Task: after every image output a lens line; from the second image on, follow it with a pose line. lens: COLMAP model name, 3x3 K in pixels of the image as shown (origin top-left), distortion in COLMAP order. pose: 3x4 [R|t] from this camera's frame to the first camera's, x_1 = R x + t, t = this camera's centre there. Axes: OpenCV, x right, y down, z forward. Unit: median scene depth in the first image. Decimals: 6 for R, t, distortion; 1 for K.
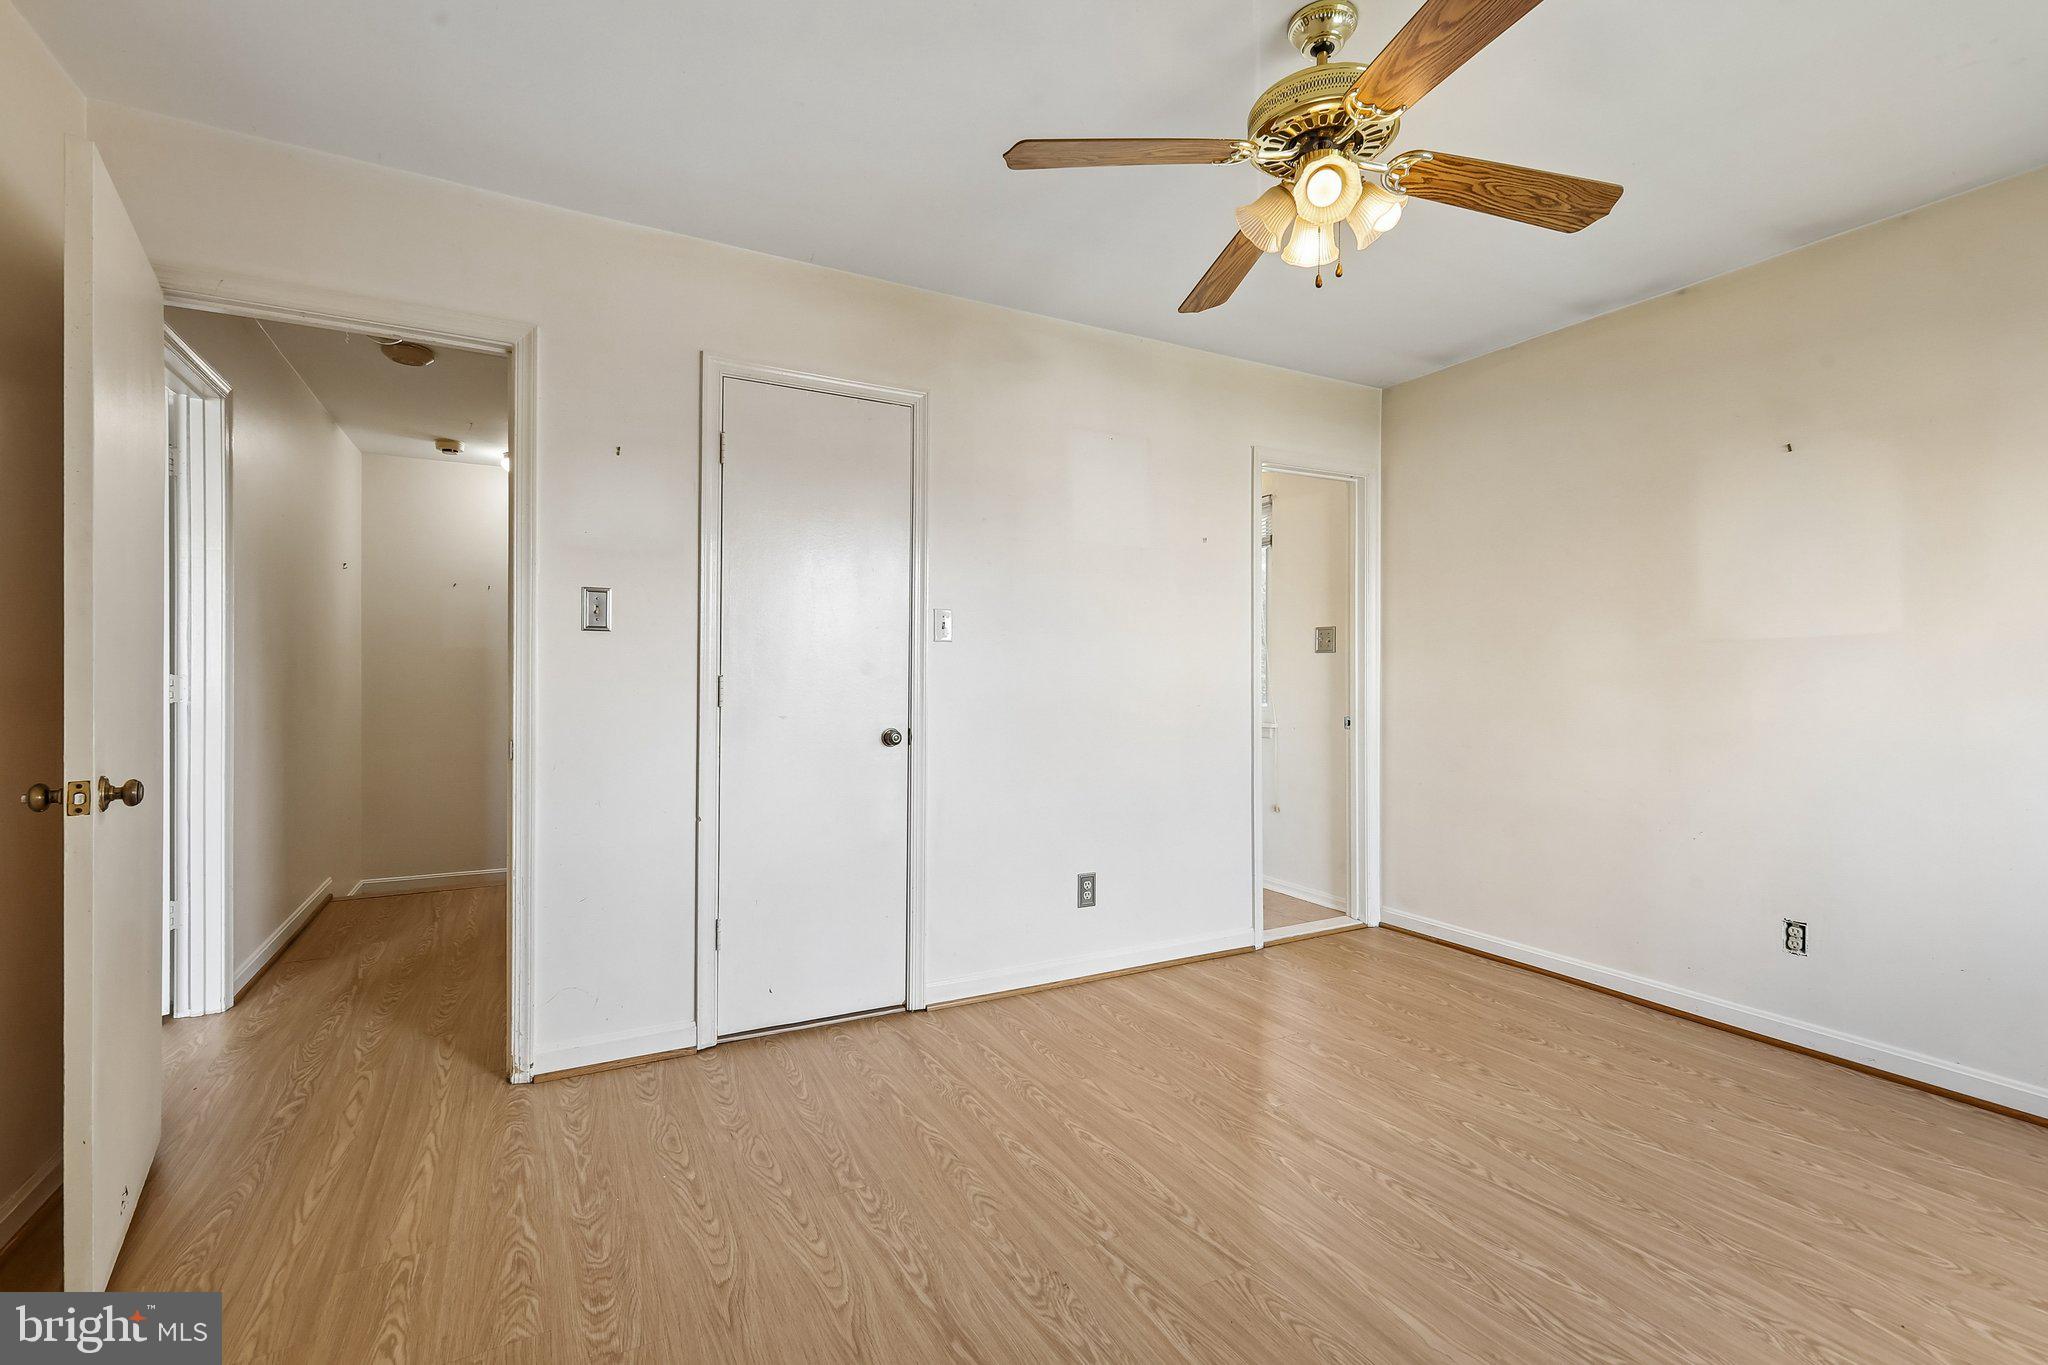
lens RADIAL K [[906.2, 0, 1024.0], [0, 906.2, 682.5], [0, 0, 1]] dist [0.005005, -0.000259]
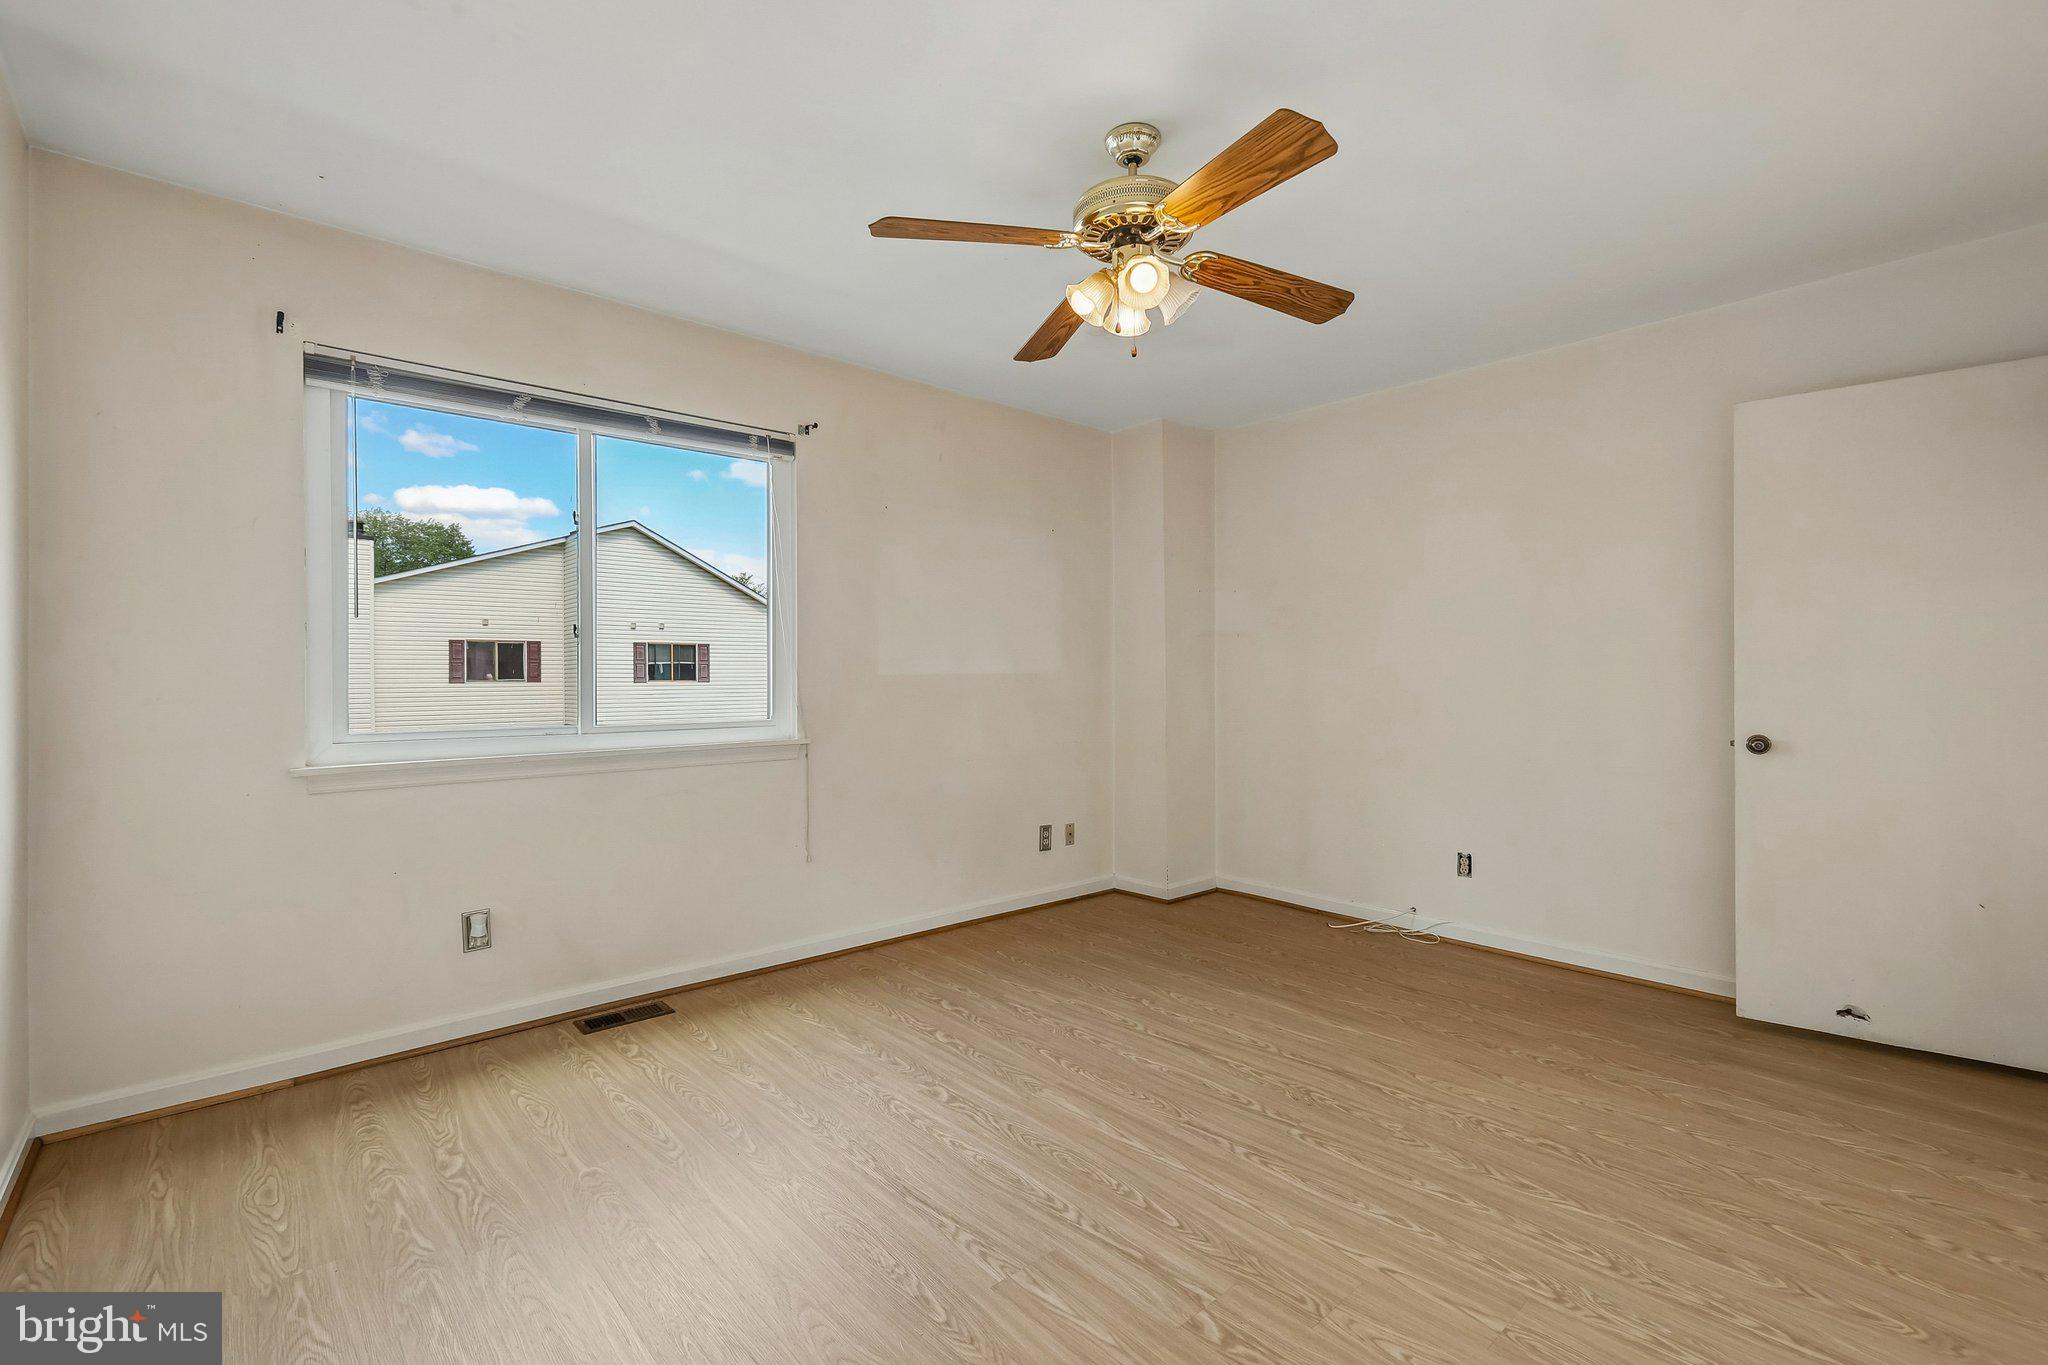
lens RADIAL K [[890.8, 0, 1024.0], [0, 890.8, 682.5], [0, 0, 1]] dist [0.007061, -0.000137]
pose [[-0.975569, -0.001438, -0.219690, 0.586148], [-0.003747, 0.999942, 0.010093, -0.010494], [0.219663, 0.010670, -0.975518, 1.711962]]
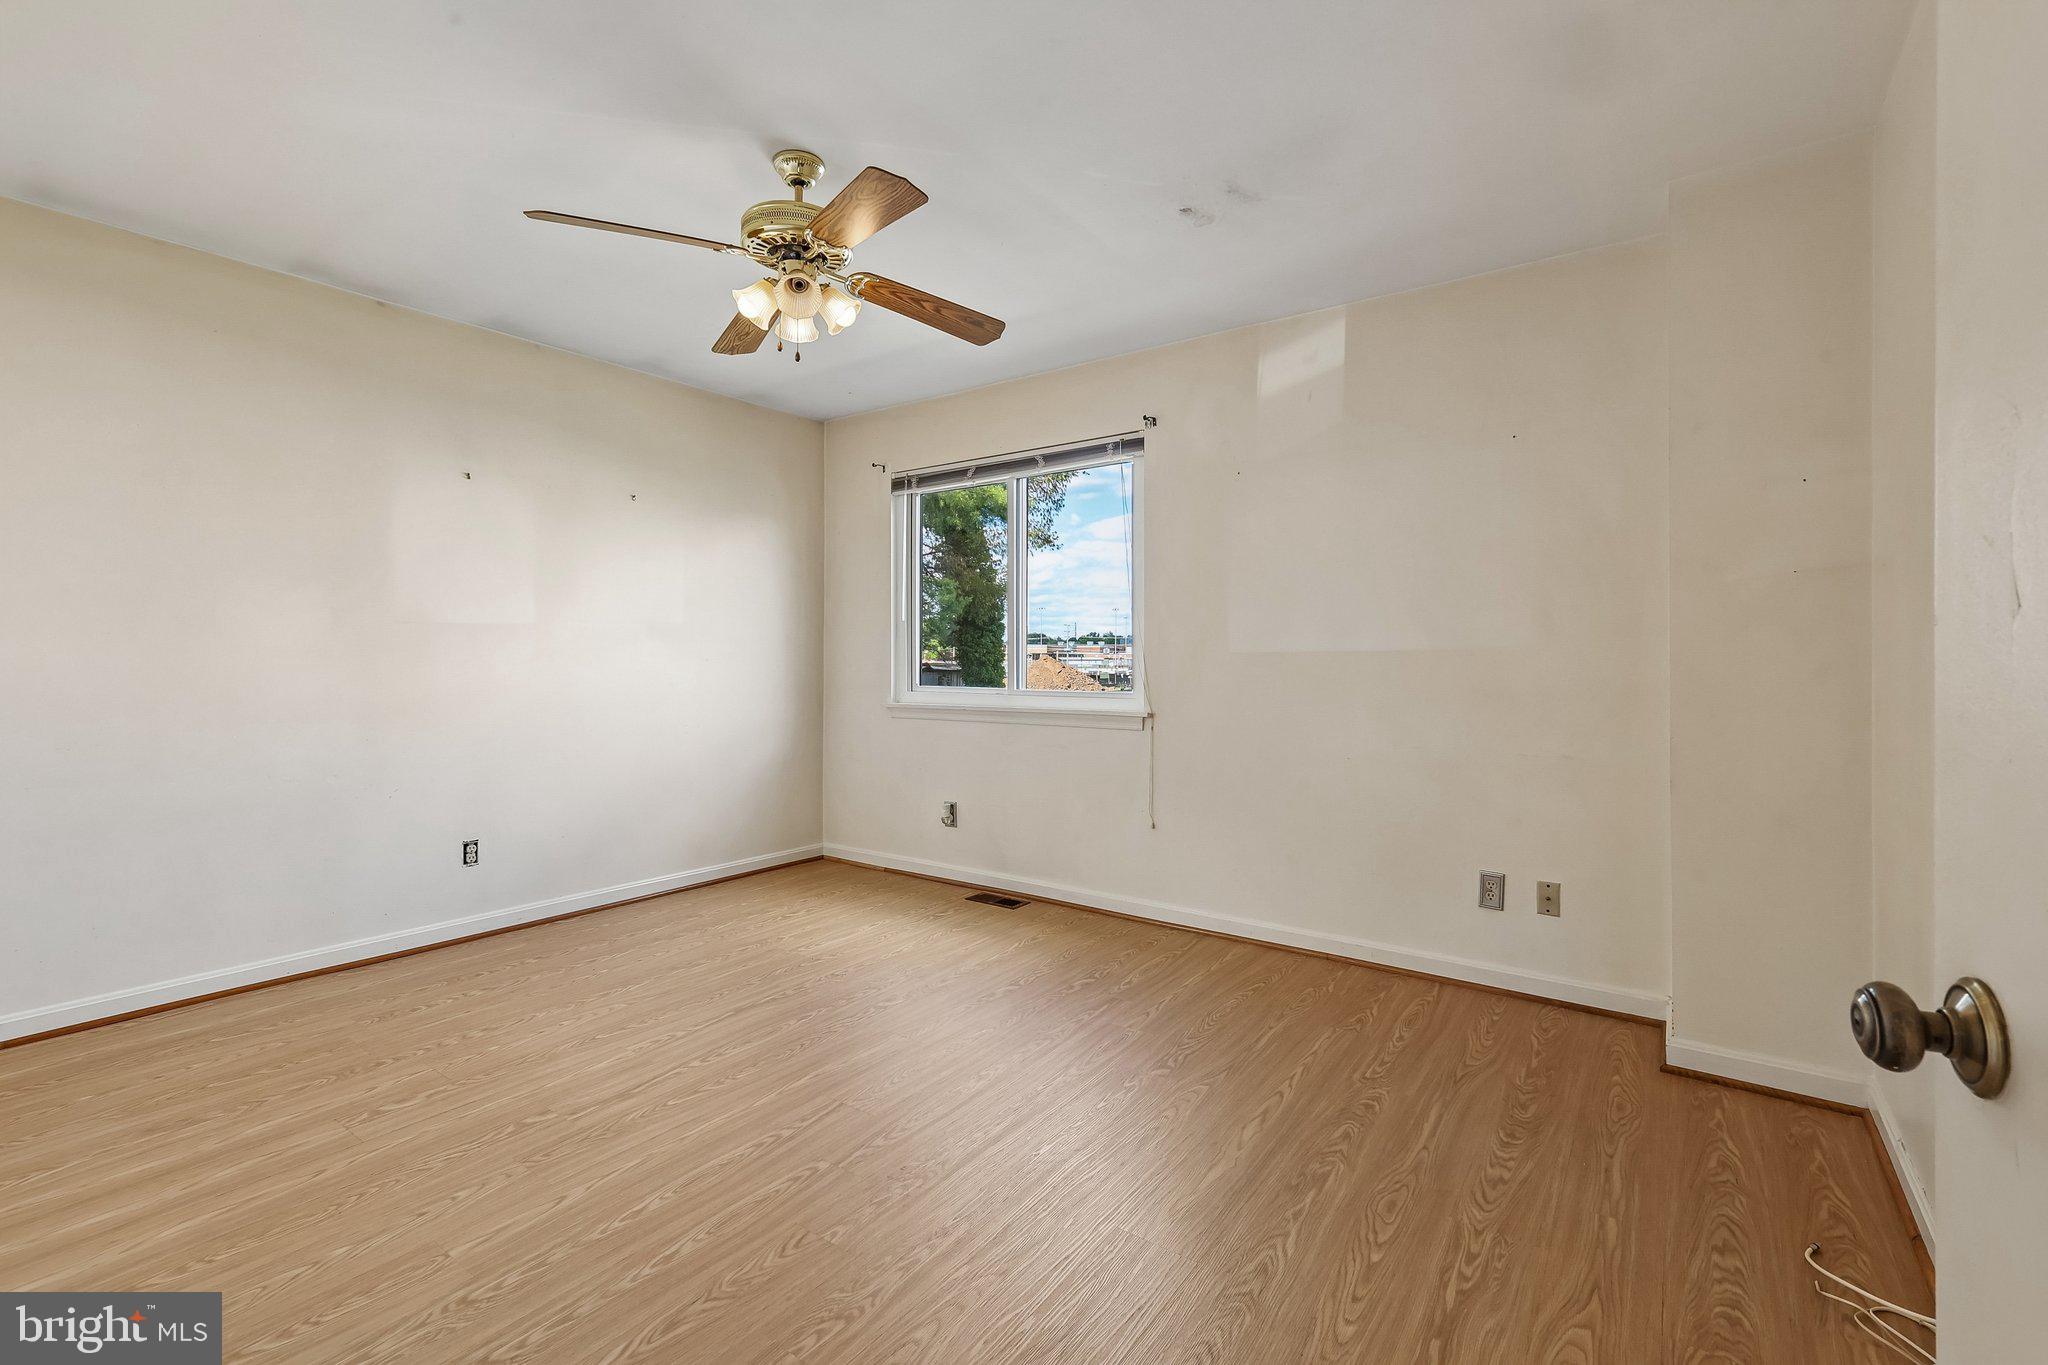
lens RADIAL K [[889.4, 0, 1046.4], [0, 889.4, 672.6], [0, 0, 1]] dist [0.004165, 0.000430]
pose [[-0.439126, -0.022417, 0.898146, -0.805156], [0.001341, 0.999671, 0.025606, -0.013368], [-0.898424, 0.012448, -0.438952, 0.999563]]
